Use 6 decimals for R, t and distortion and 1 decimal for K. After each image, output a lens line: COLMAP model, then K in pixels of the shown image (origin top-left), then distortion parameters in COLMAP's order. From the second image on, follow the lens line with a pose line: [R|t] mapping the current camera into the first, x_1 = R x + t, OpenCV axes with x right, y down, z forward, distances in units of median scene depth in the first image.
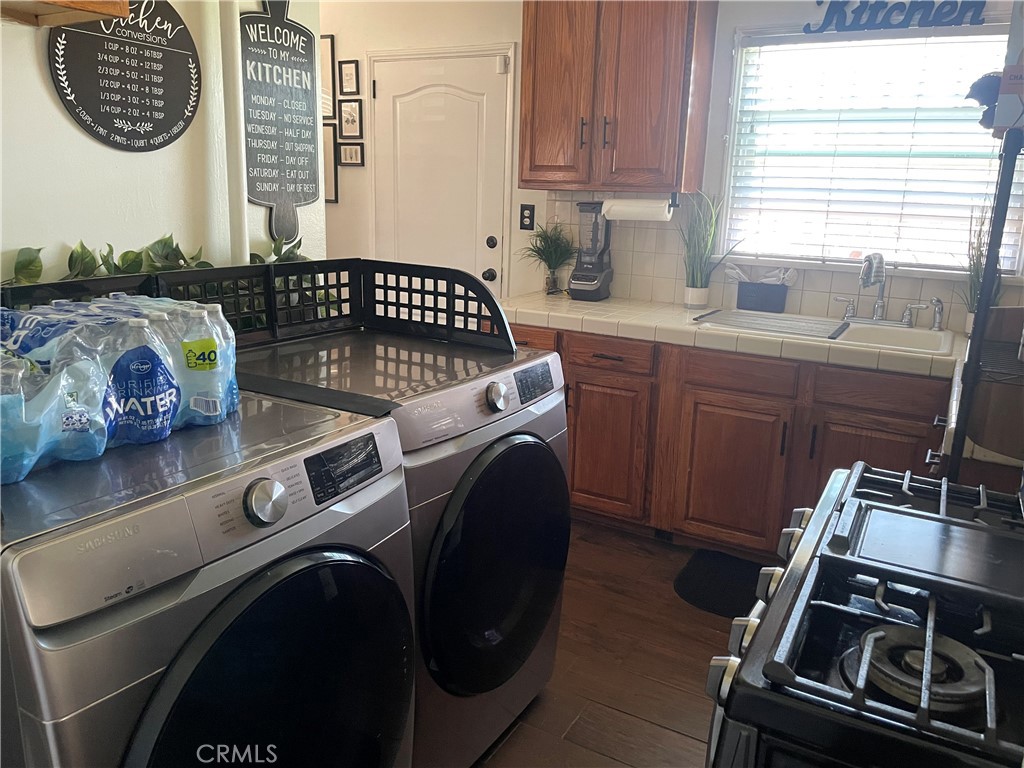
lens RADIAL K [[769.0, 0, 512.0], [0, 769.0, 384.0], [0, 0, 1]] dist [0.093900, -0.135821]
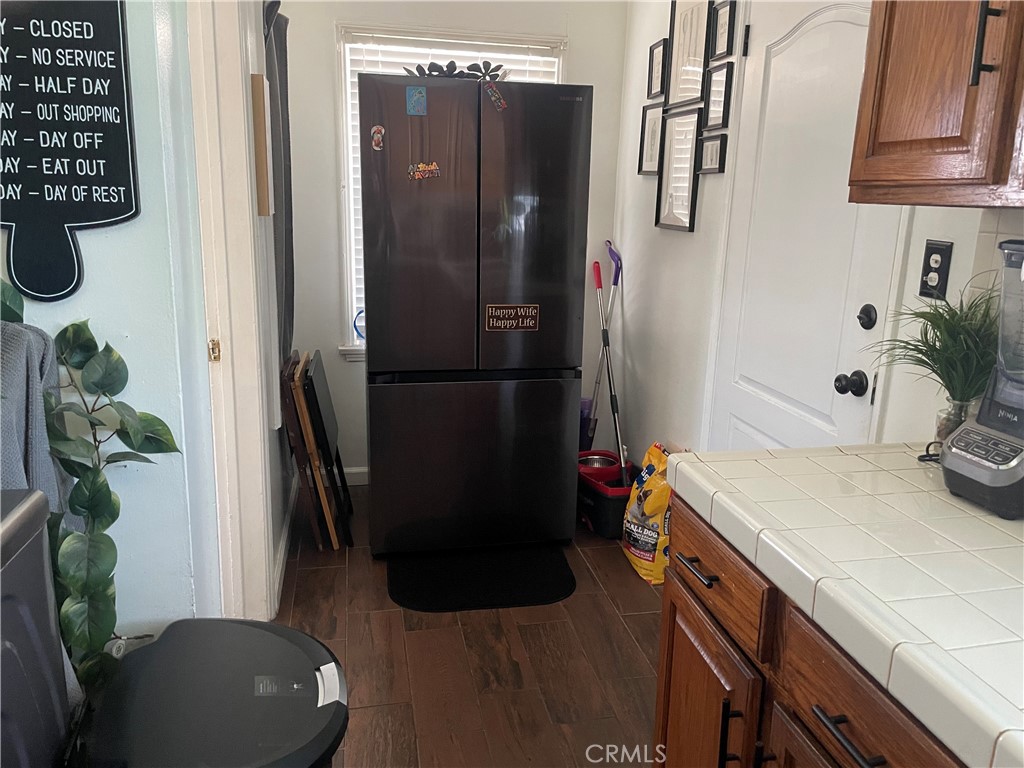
lens RADIAL K [[769.0, 0, 512.0], [0, 769.0, 384.0], [0, 0, 1]] dist [0.093900, -0.135821]
pose [[0.671480, 0.163601, -0.722737, 0.187117], [-0.189222, 0.980846, 0.046224, -0.129060], [0.716456, 0.105719, 0.689575, 0.537130]]
